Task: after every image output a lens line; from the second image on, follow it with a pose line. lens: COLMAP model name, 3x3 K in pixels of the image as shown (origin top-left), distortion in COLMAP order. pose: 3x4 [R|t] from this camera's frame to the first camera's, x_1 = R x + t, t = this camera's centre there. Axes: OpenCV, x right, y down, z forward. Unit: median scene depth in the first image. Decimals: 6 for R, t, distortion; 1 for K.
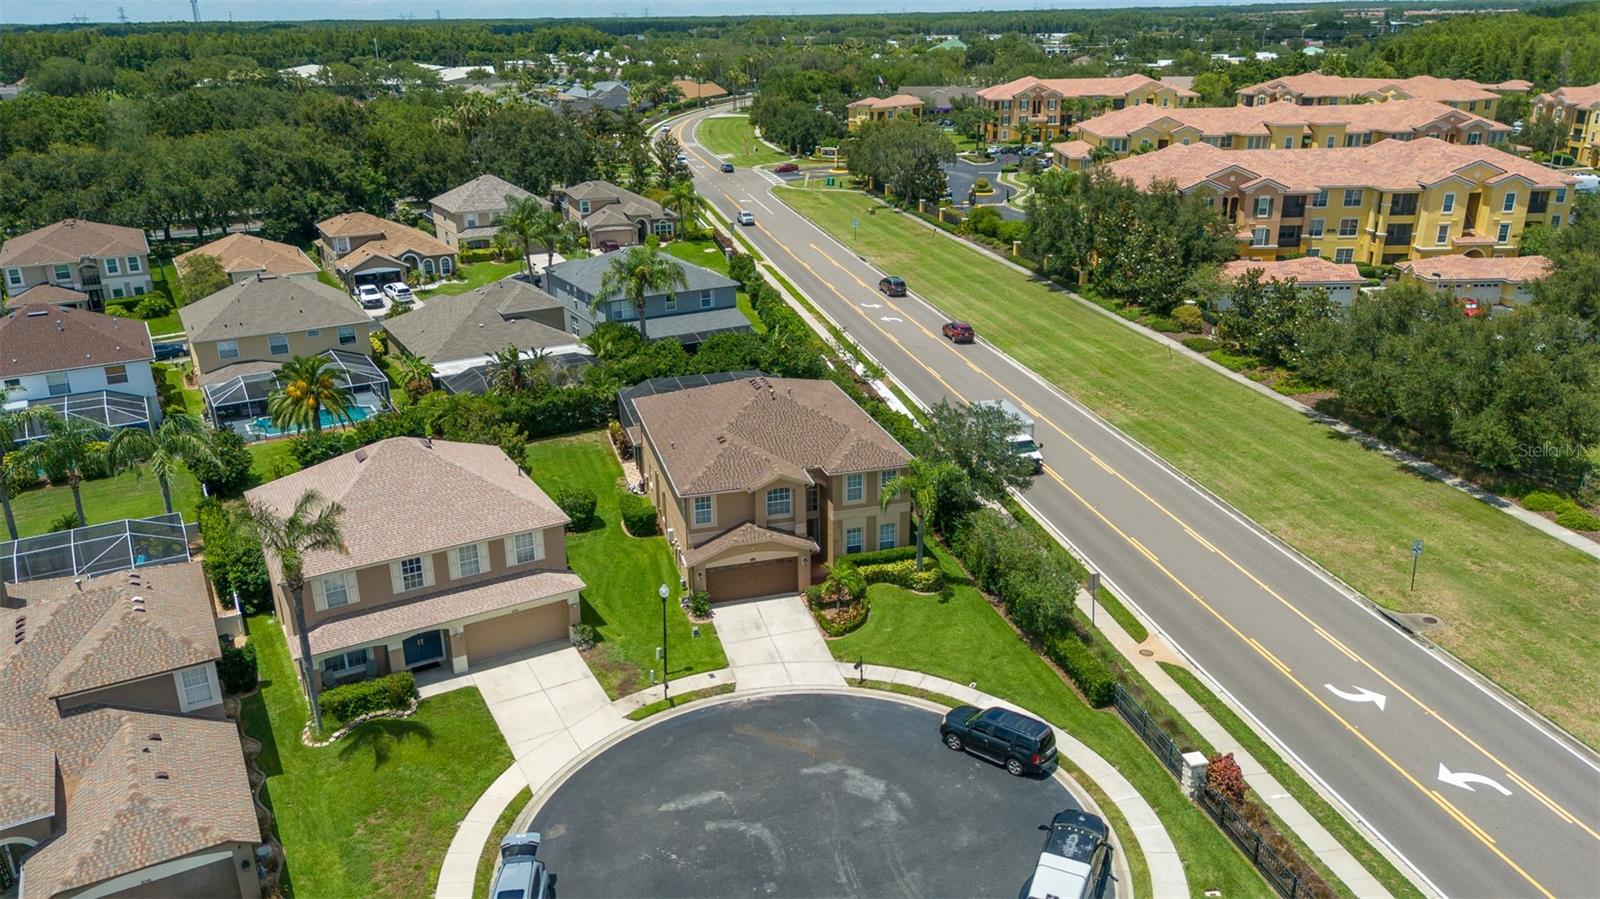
lens RADIAL K [[1180.4, 0, 798.3], [0, 1180.4, 454.6], [0, 0, 1]] dist [0.079840, -0.088764]
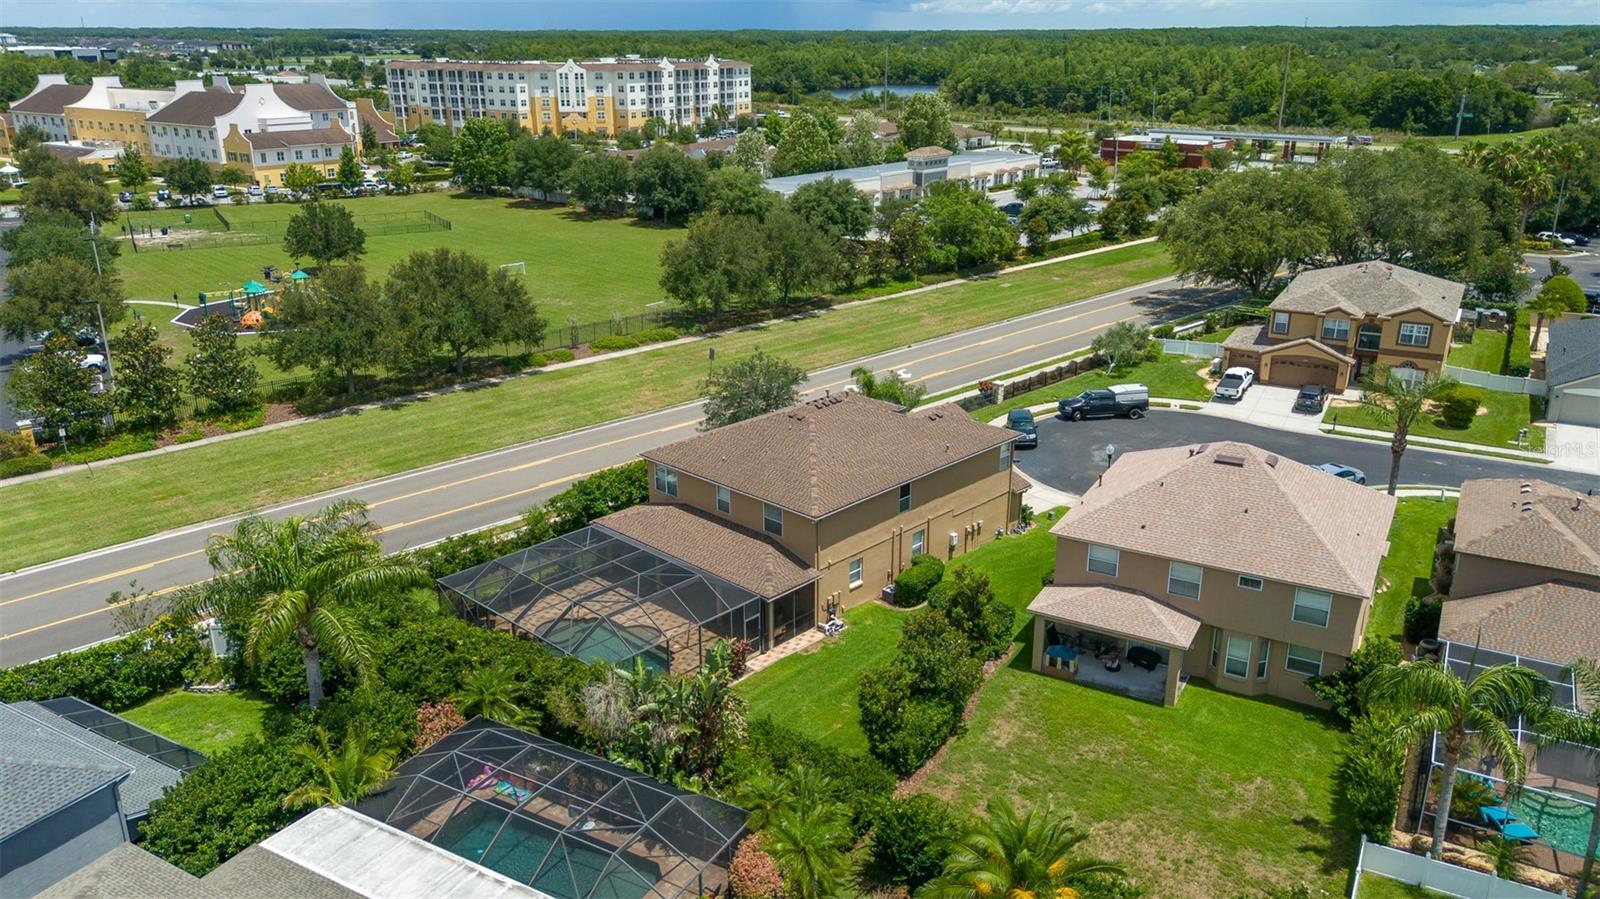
lens RADIAL K [[1158.7, 0, 803.0], [0, 1158.7, 457.0], [0, 0, 1]] dist [0.080014, -0.091686]
pose [[-0.512092, -0.280497, 0.811839, -0.850481], [0.304230, 0.824667, 0.476832, -0.512841], [-0.803247, 0.491168, -0.336970, 1.487016]]
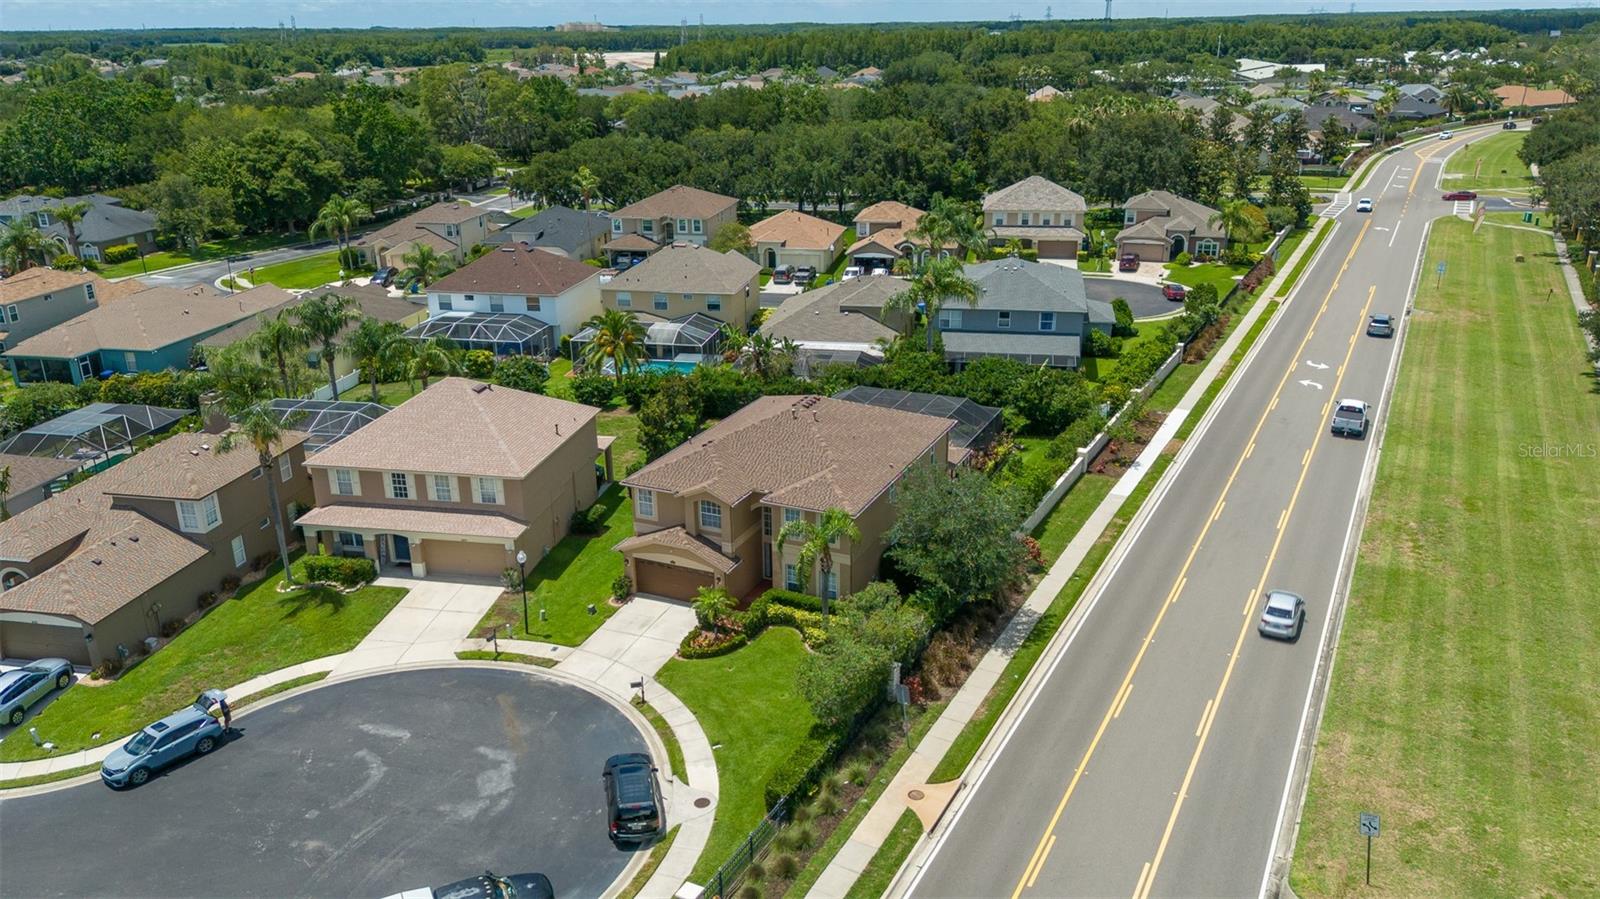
lens RADIAL K [[1180.4, 0, 798.3], [0, 1180.4, 454.6], [0, 0, 1]] dist [0.079840, -0.088764]
pose [[0.758696, 0.226090, -0.610953, 0.633957], [-0.223730, 0.971231, 0.081582, -0.106552], [0.611821, 0.074793, 0.787452, 0.253570]]
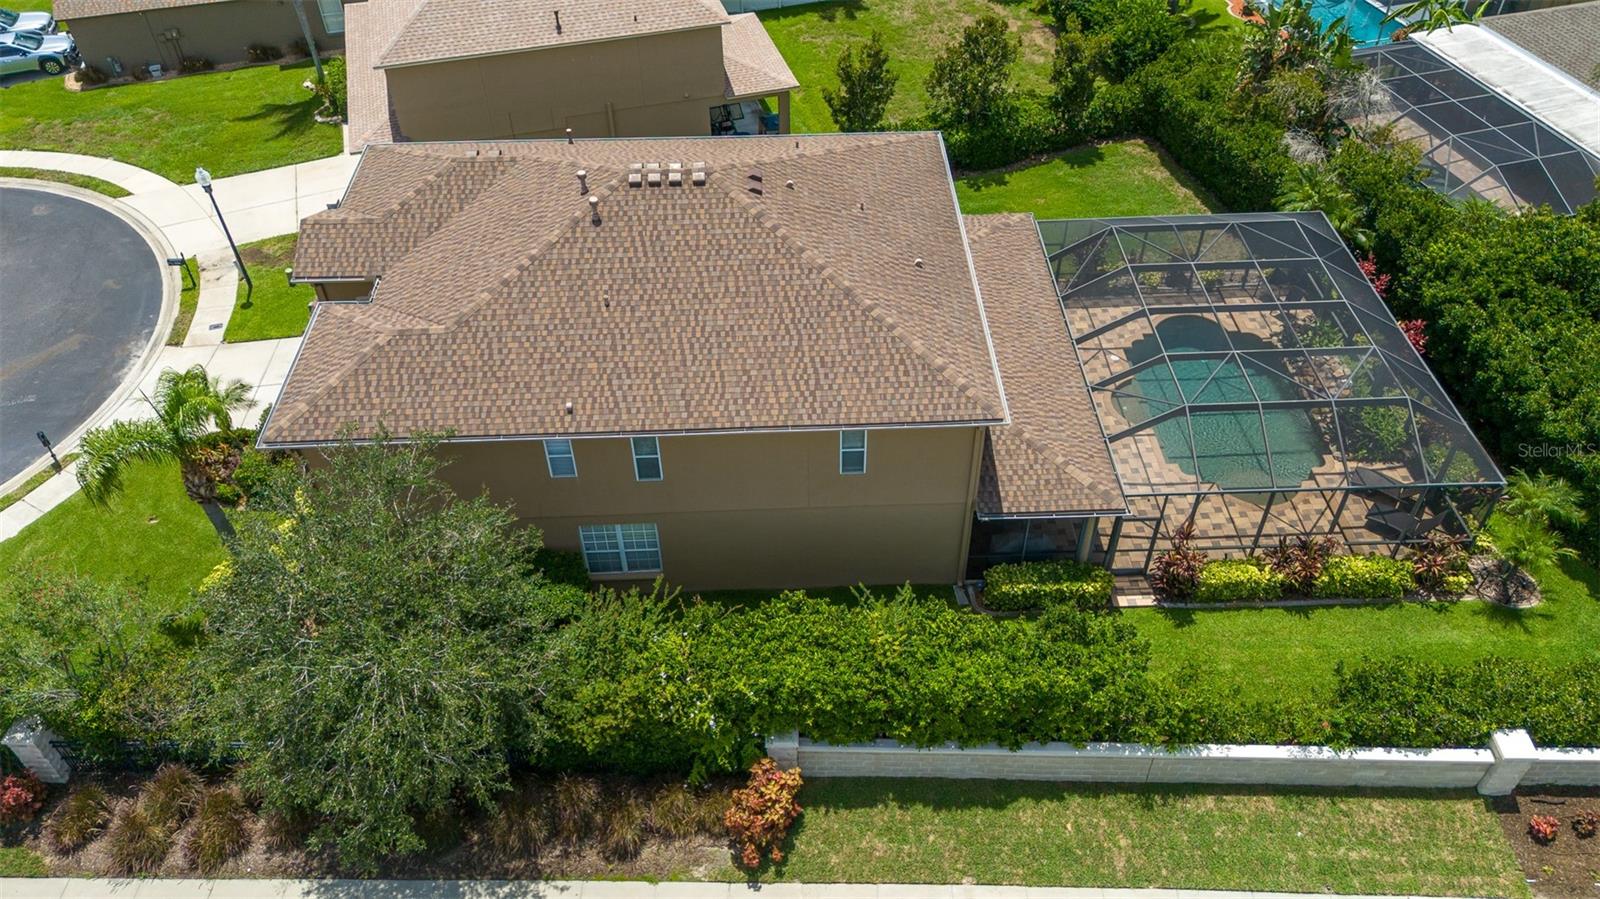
lens RADIAL K [[1180.4, 0, 798.3], [0, 1180.4, 454.6], [0, 0, 1]] dist [0.079840, -0.088764]
pose [[-0.237242, 0.675641, -0.698015, 0.356979], [-0.326218, 0.621397, 0.712354, -0.351269], [0.915040, 0.396705, 0.072985, 1.167565]]
